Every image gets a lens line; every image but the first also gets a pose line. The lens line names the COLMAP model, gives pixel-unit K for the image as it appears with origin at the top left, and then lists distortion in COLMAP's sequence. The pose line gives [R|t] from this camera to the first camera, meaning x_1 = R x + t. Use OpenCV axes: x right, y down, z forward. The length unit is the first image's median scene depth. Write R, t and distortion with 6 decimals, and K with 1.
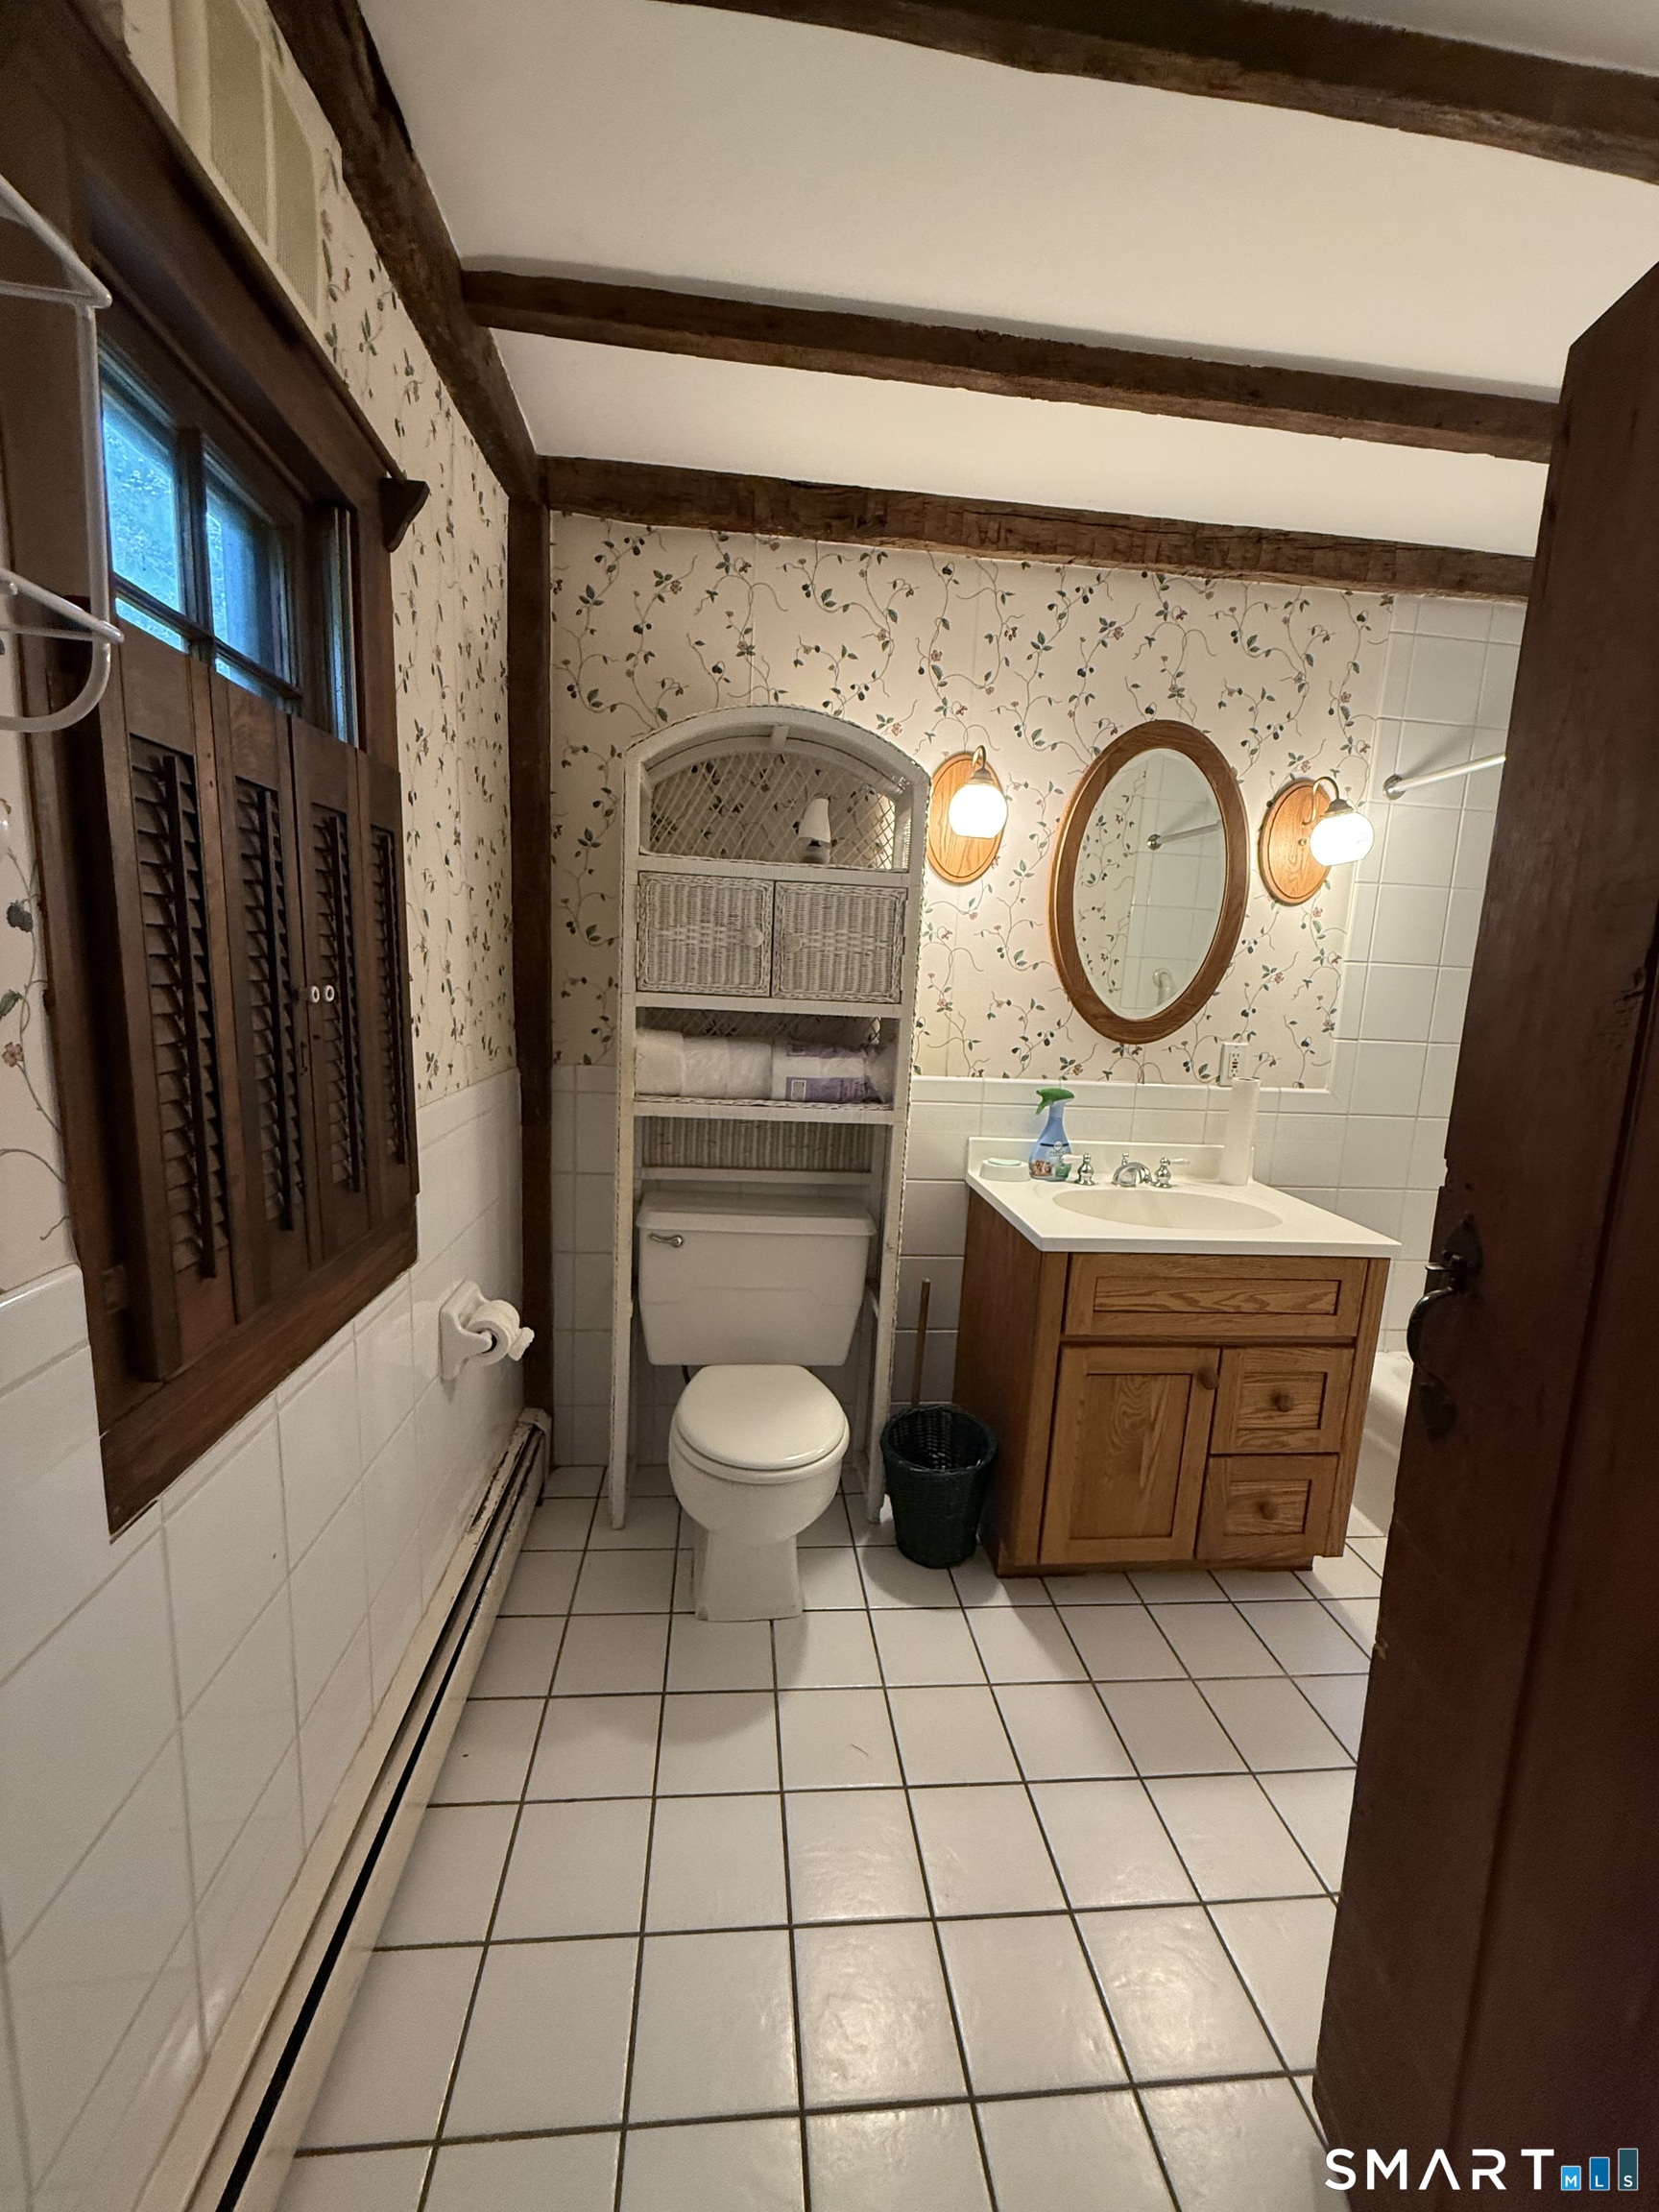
lens RADIAL K [[880.9, 0, 829.5], [0, 880.9, 1106.0], [0, 0, 1]] dist [-0.000319, 0.000275]
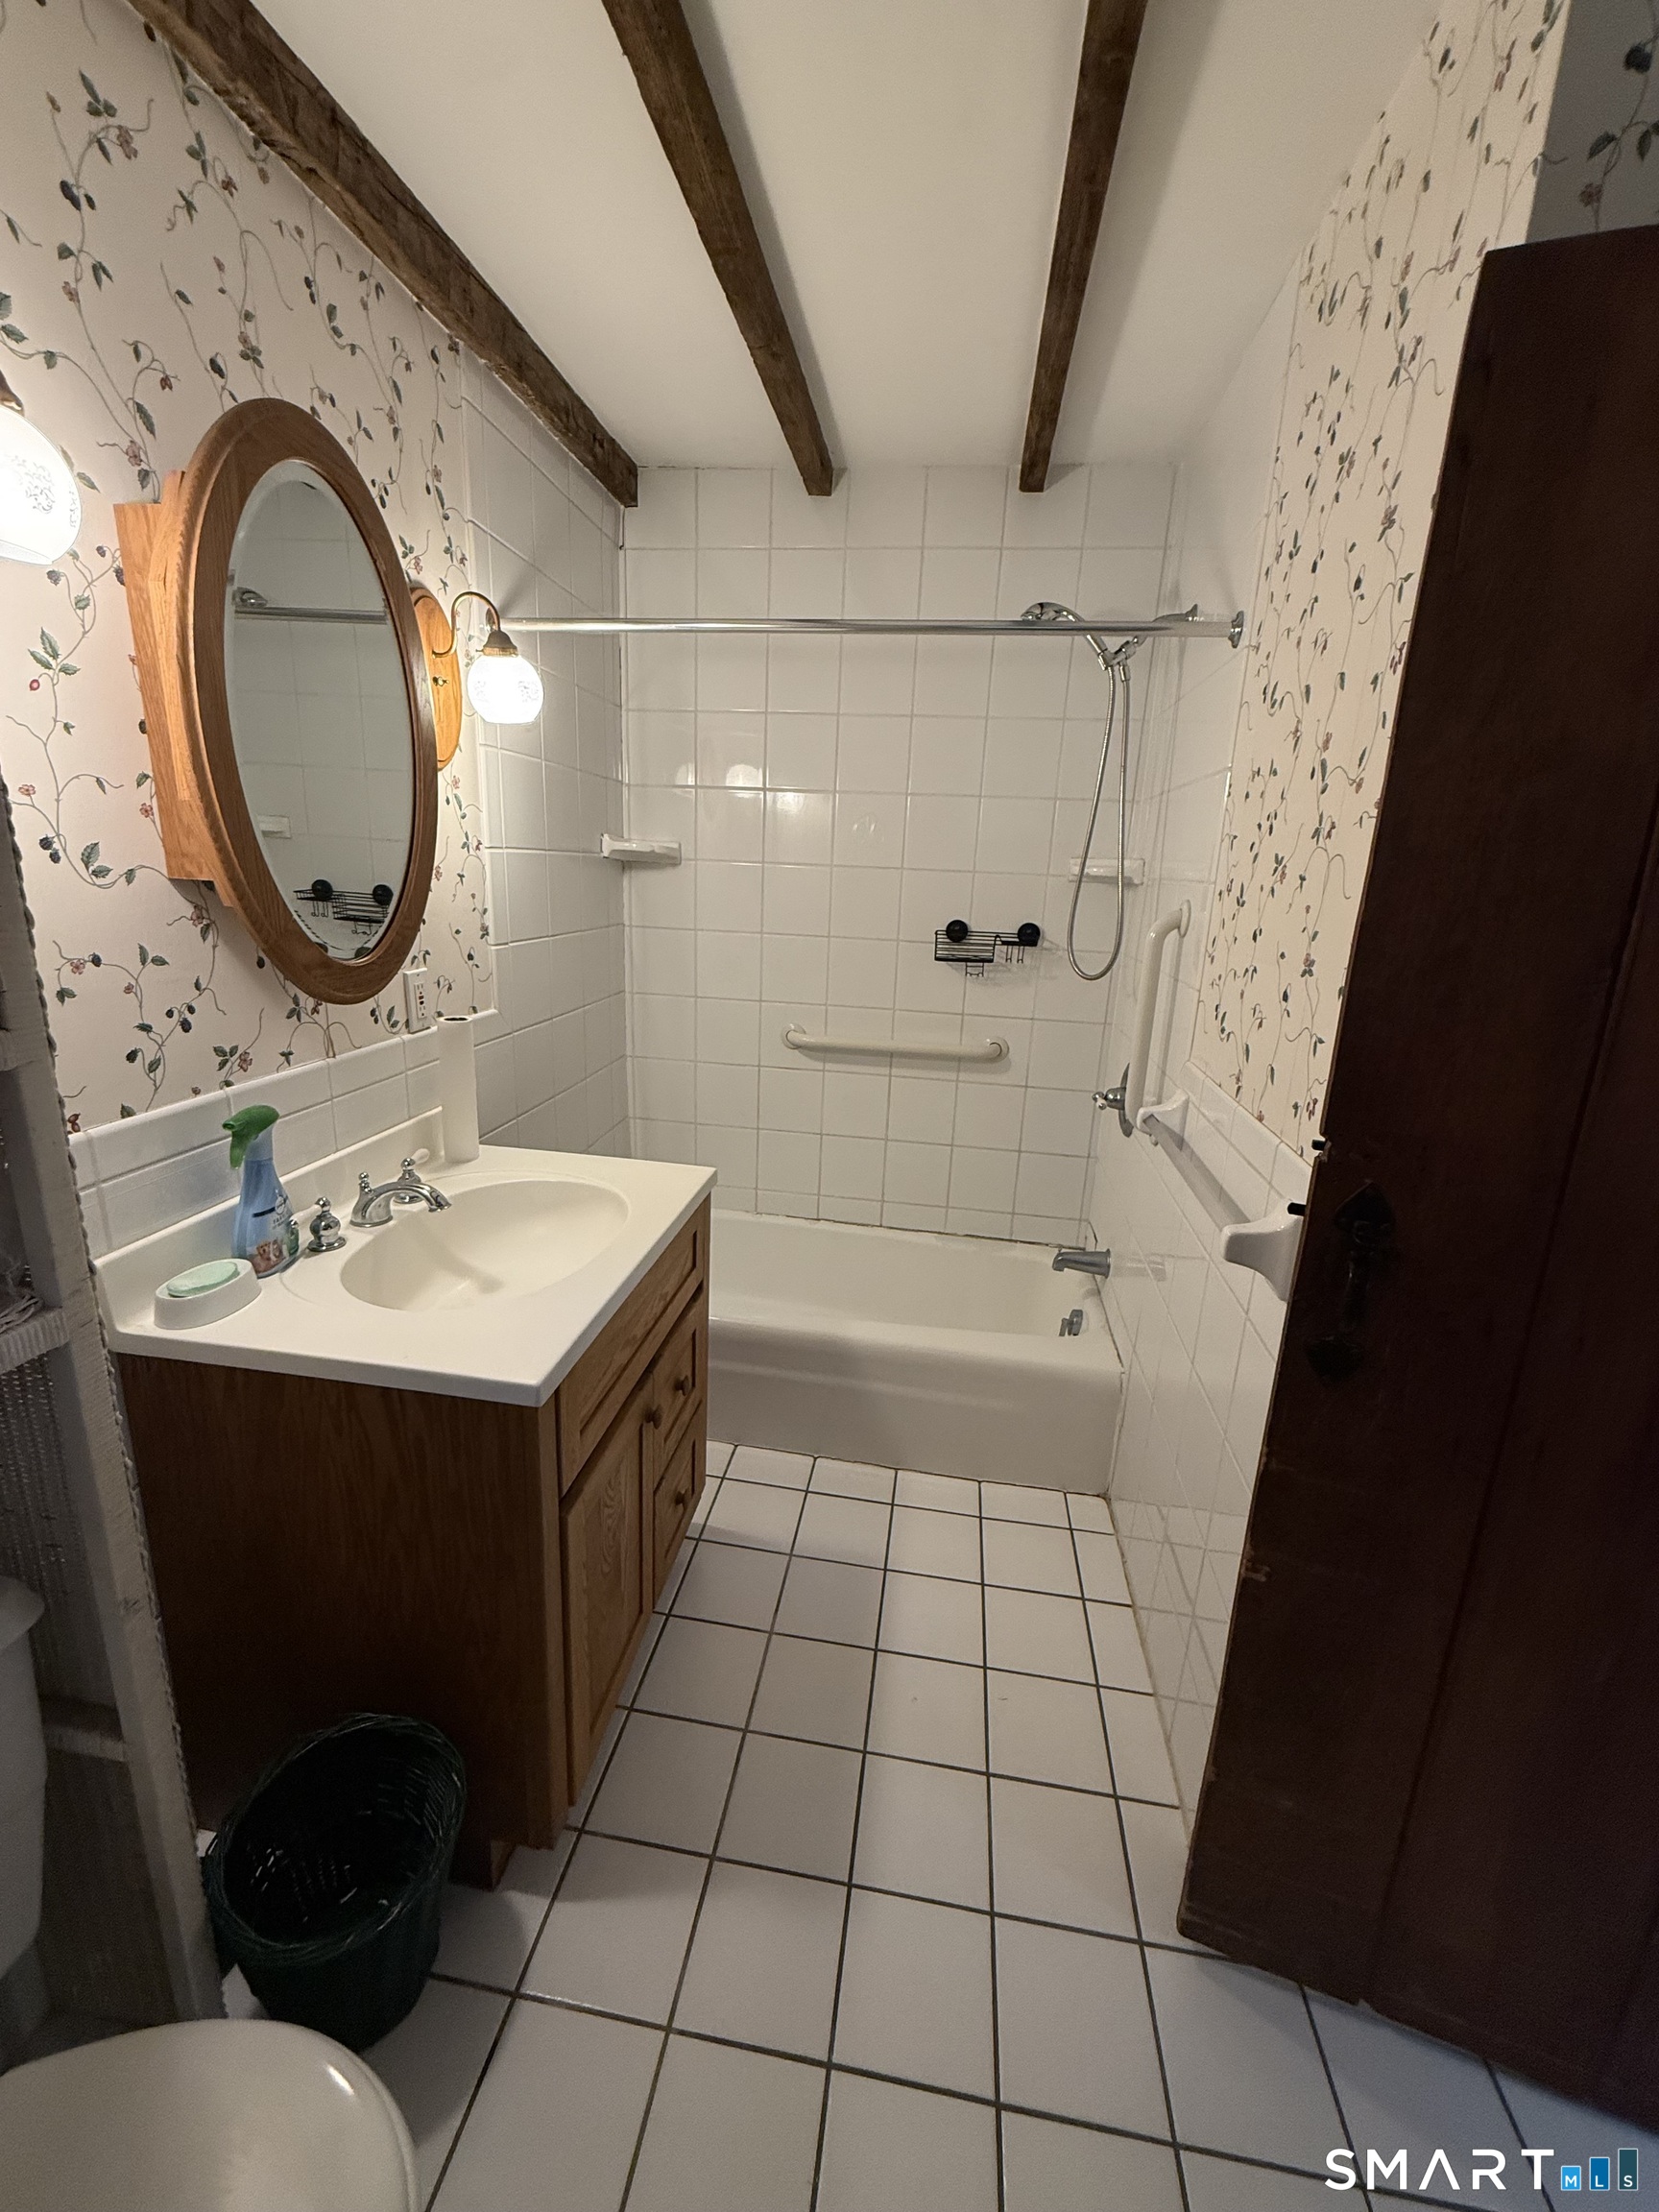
lens RADIAL K [[882.5, 0, 826.7], [0, 882.5, 1102.2], [0, 0, 1]] dist [0.000152, -0.000243]
pose [[0.256210, -0.287519, 0.922870, -0.145026], [0.115335, 0.957011, 0.266136, -0.123054], [-0.959716, 0.038252, 0.278356, 0.498635]]
